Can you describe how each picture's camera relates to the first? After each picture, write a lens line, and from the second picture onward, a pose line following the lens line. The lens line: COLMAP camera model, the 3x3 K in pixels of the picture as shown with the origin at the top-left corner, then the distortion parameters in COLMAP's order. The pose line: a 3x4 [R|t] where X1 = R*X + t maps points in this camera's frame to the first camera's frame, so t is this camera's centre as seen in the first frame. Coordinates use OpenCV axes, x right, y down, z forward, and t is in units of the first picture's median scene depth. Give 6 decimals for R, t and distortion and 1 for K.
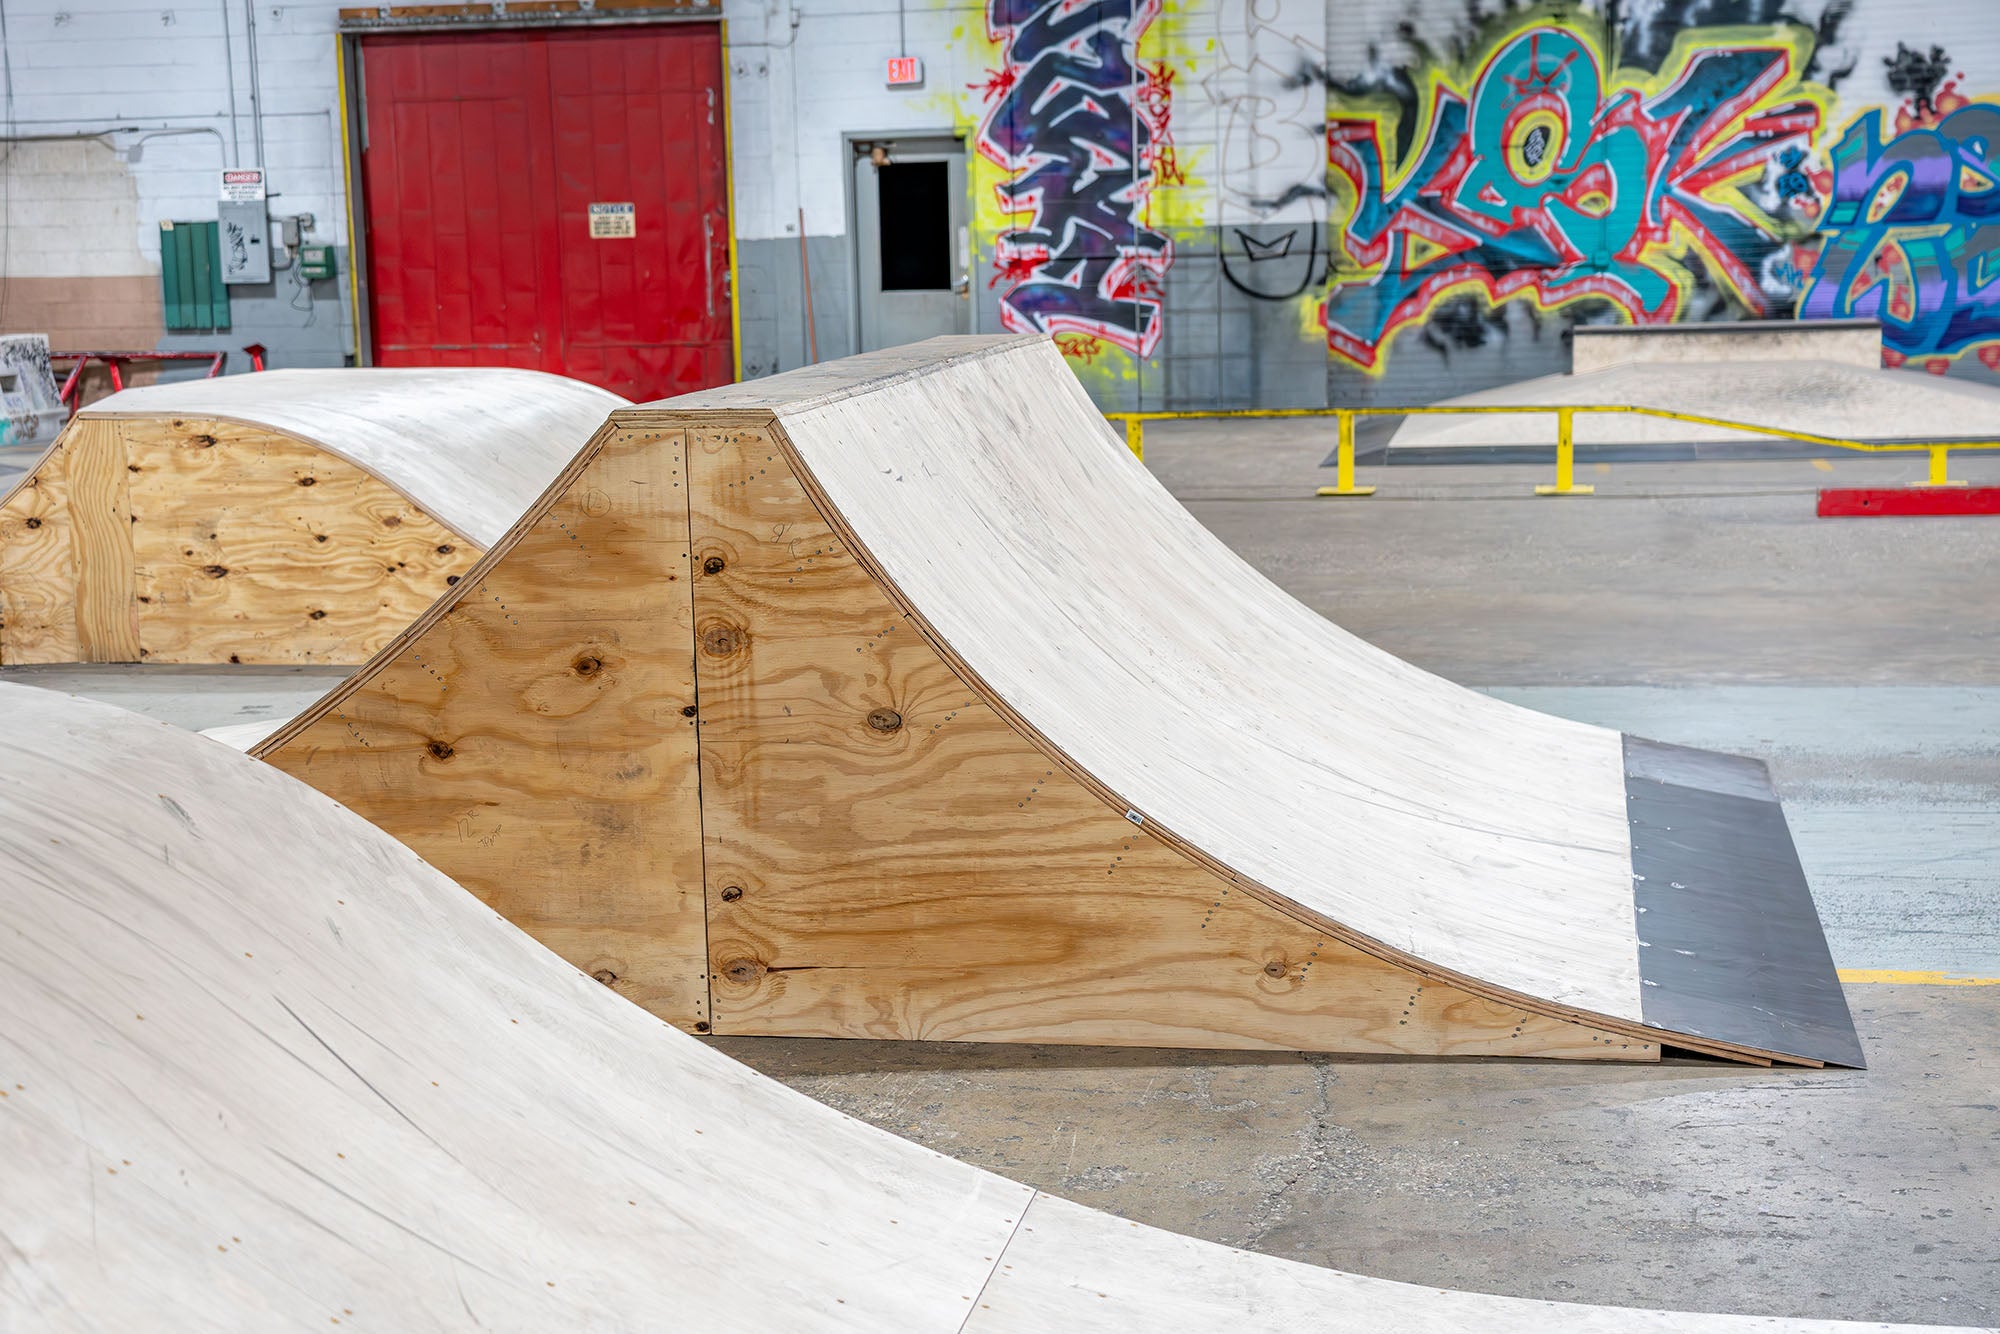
lens RADIAL K [[2930.2, 0, 957.4], [0, 2930.2, 692.6], [0, 0, 1]] dist [0.094138, 0.000000]
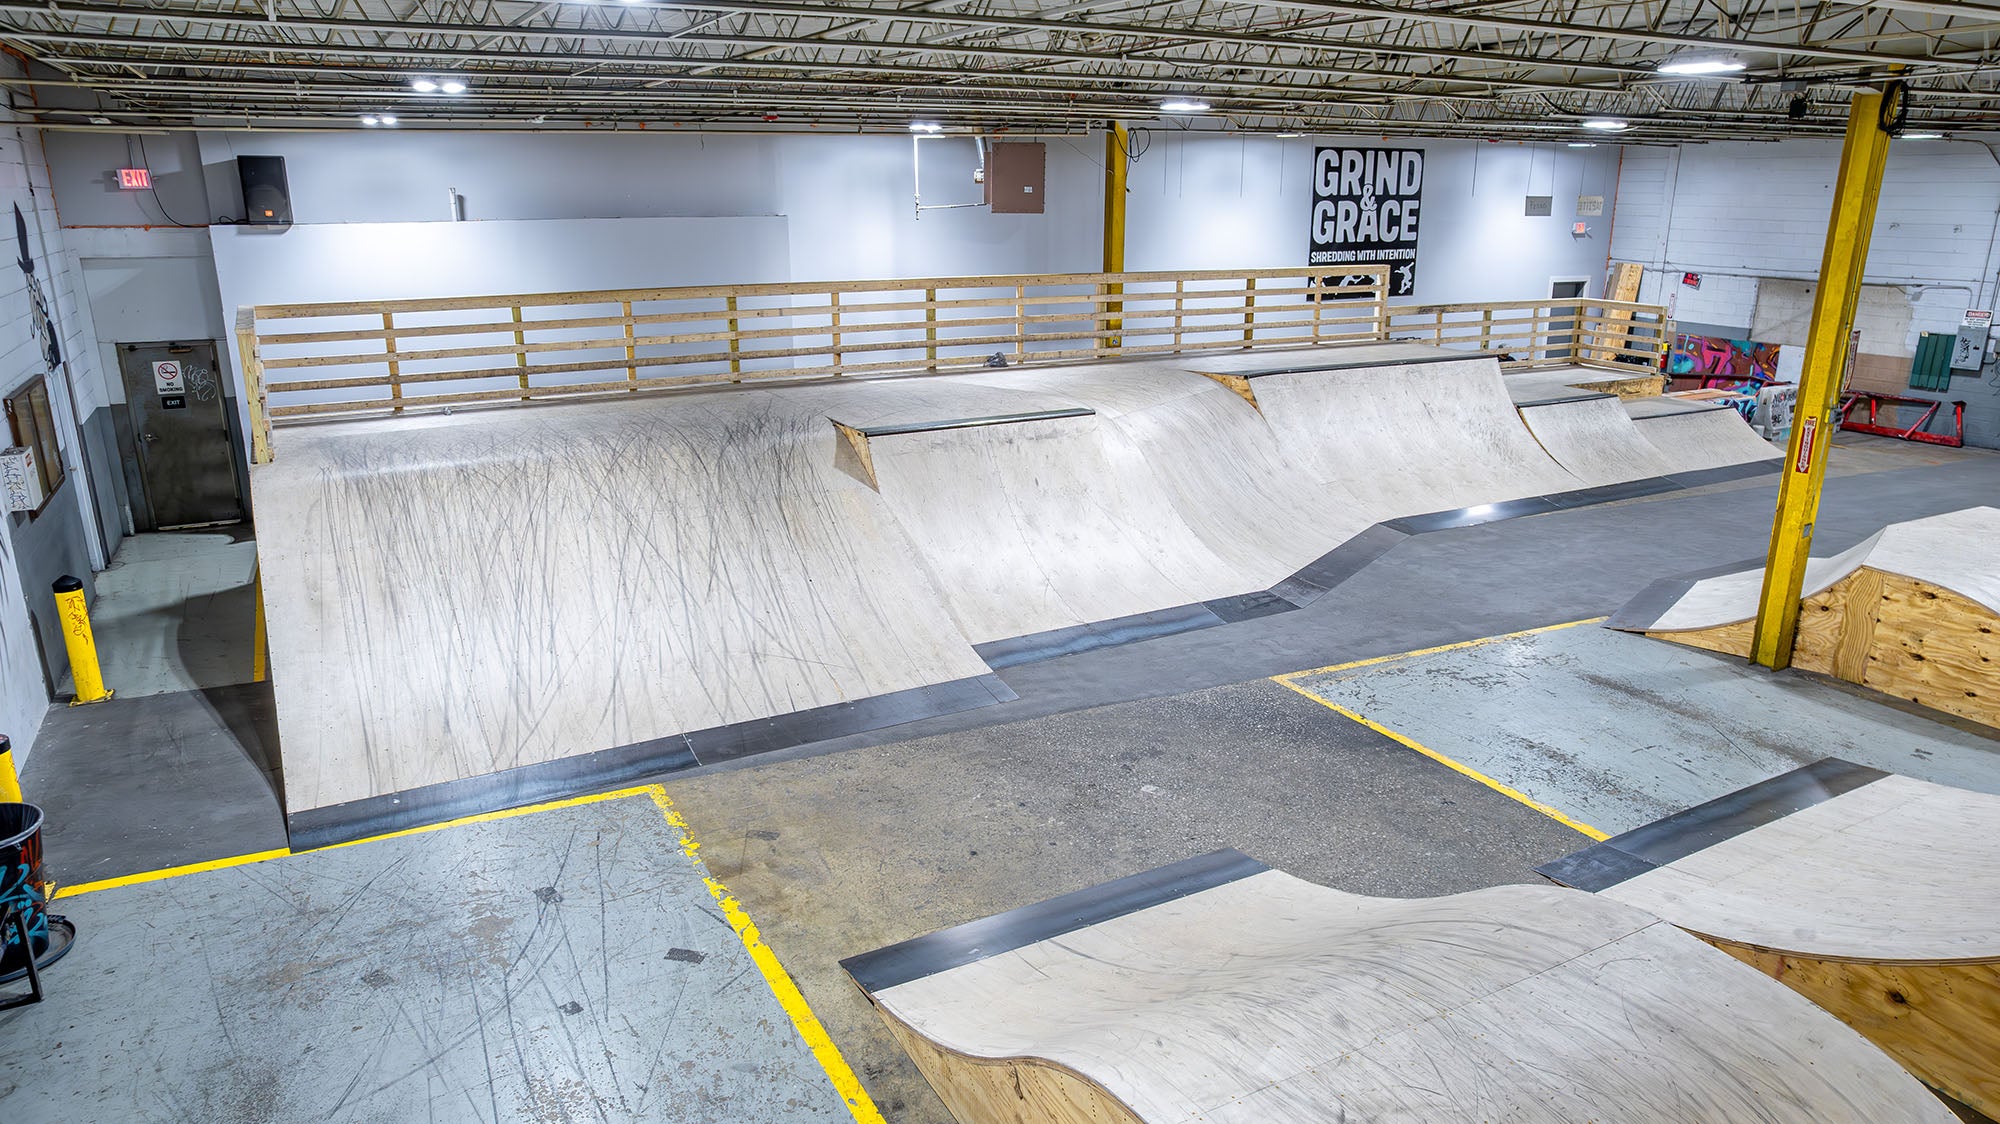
lens RADIAL K [[1290.1, 0, 1001.6], [0, 1290.1, 569.5], [0, 0, 1]] dist [-0.081386, 0.073856]
pose [[0.649748, 0.245949, -0.719261, -0.026266], [-0.144131, 0.968906, 0.201113, -0.094514], [0.746361, -0.027005, 0.664994, -0.024414]]
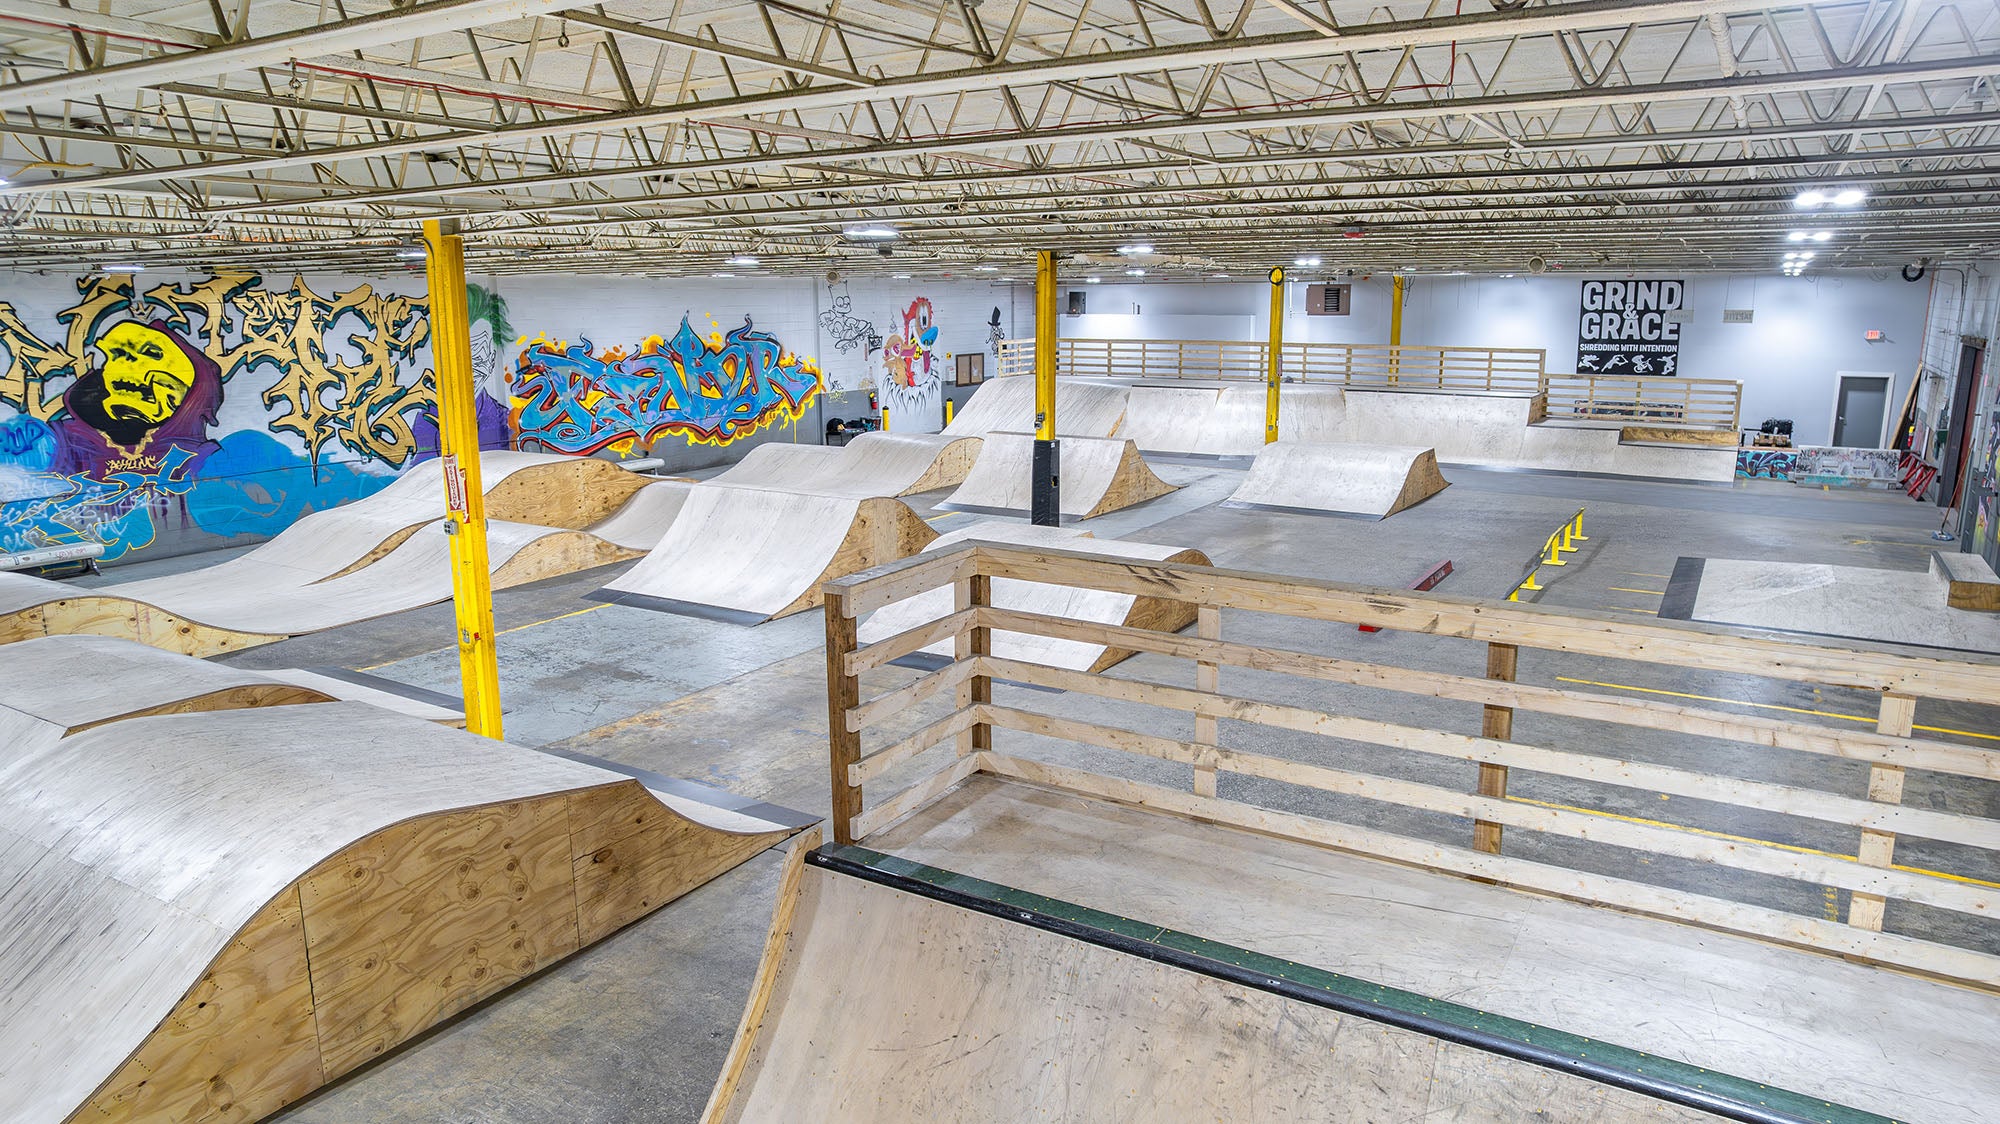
lens RADIAL K [[1290.1, 0, 1005.3], [0, 1290.1, 558.1], [0, 0, 1]] dist [-0.081386, 0.073856]
pose [[-0.328297, 0.216524, -0.919423, 1.103255], [-0.141769, 0.951052, 0.274593, -0.246018], [0.933875, 0.220494, -0.281532, 0.643206]]
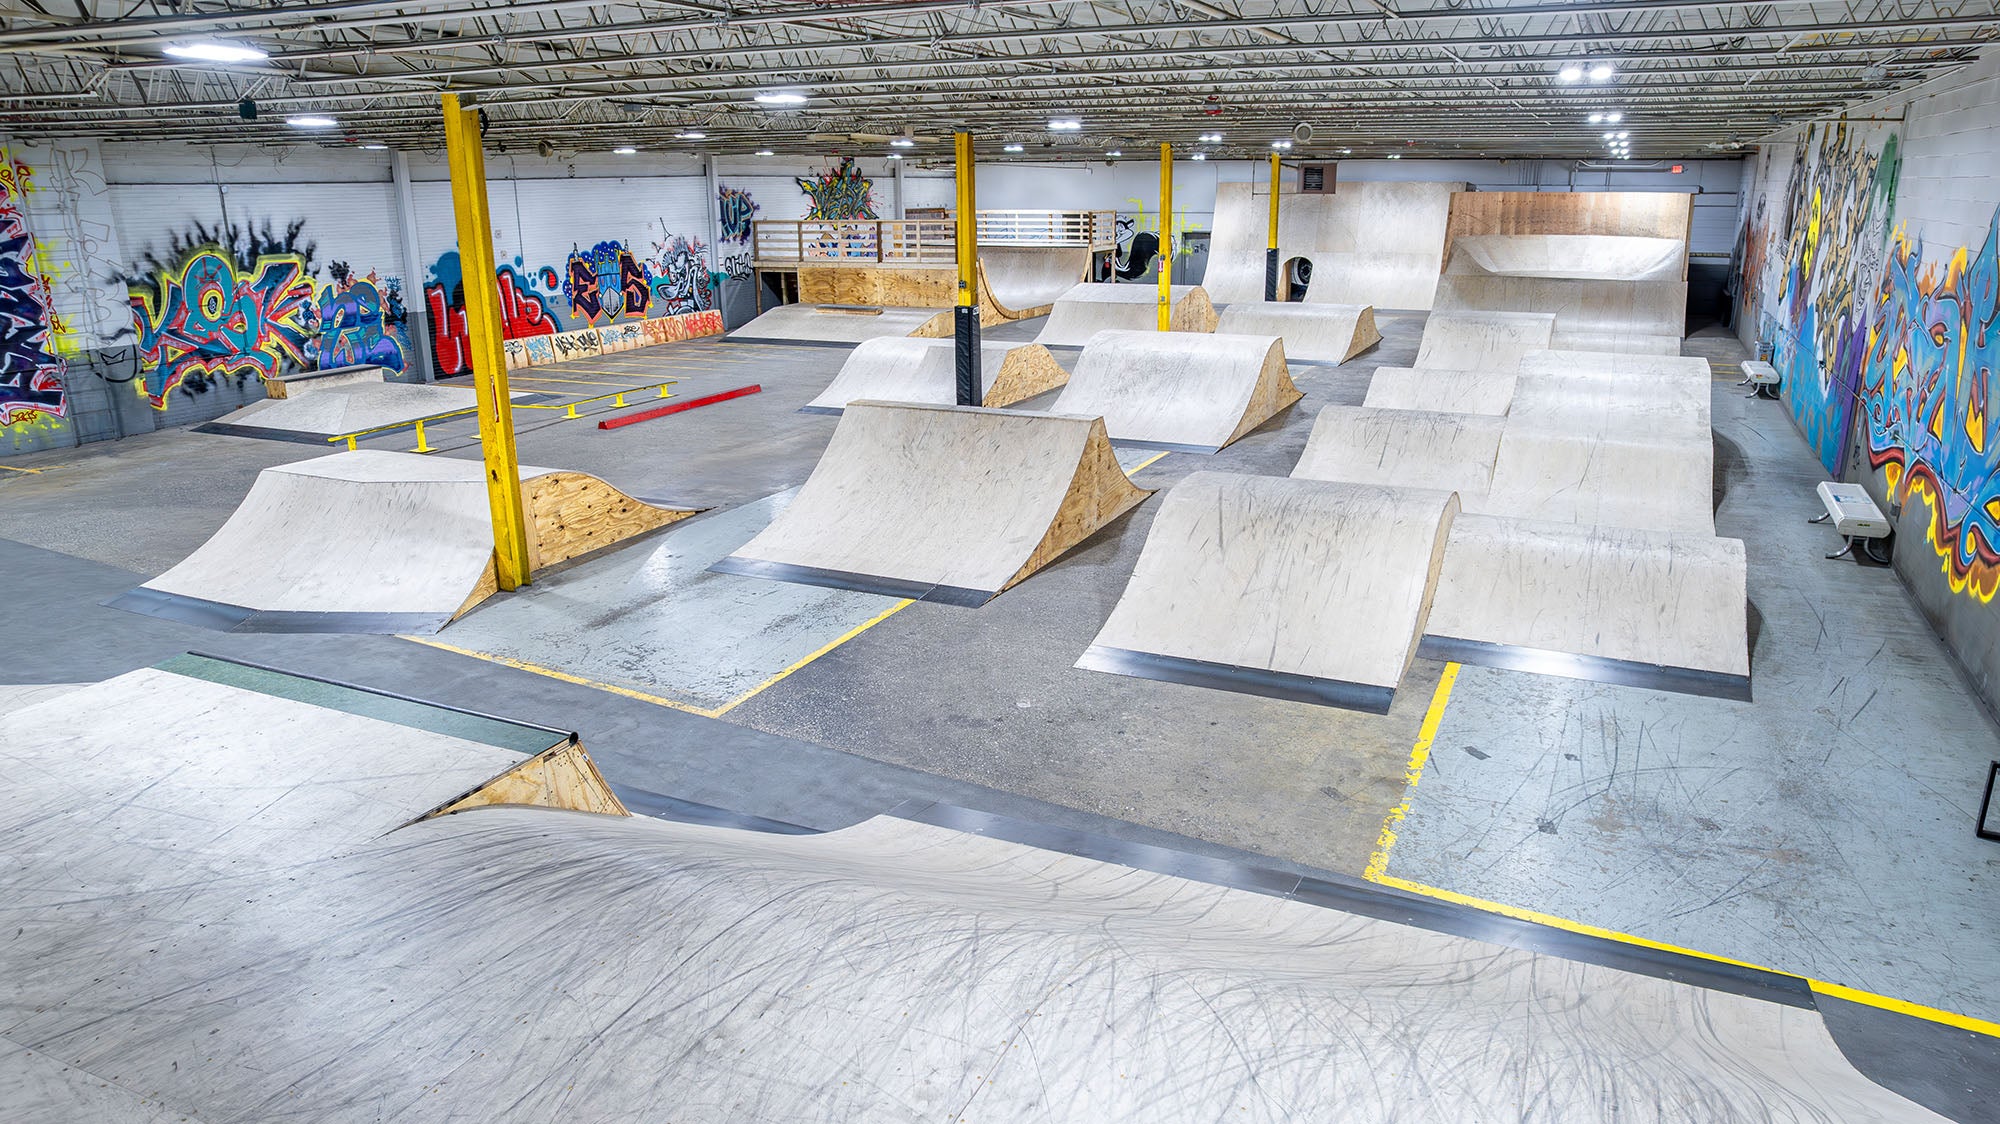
lens RADIAL K [[1314.9, 0, 1004.2], [0, 1314.9, 557.8], [0, 0, 1]] dist [-0.078547, 0.069702]
pose [[0.230373, -0.243995, 0.942016, -0.676315], [0.161660, 0.964199, 0.210207, -0.104923], [-0.959580, 0.103861, 0.261569, 0.146802]]
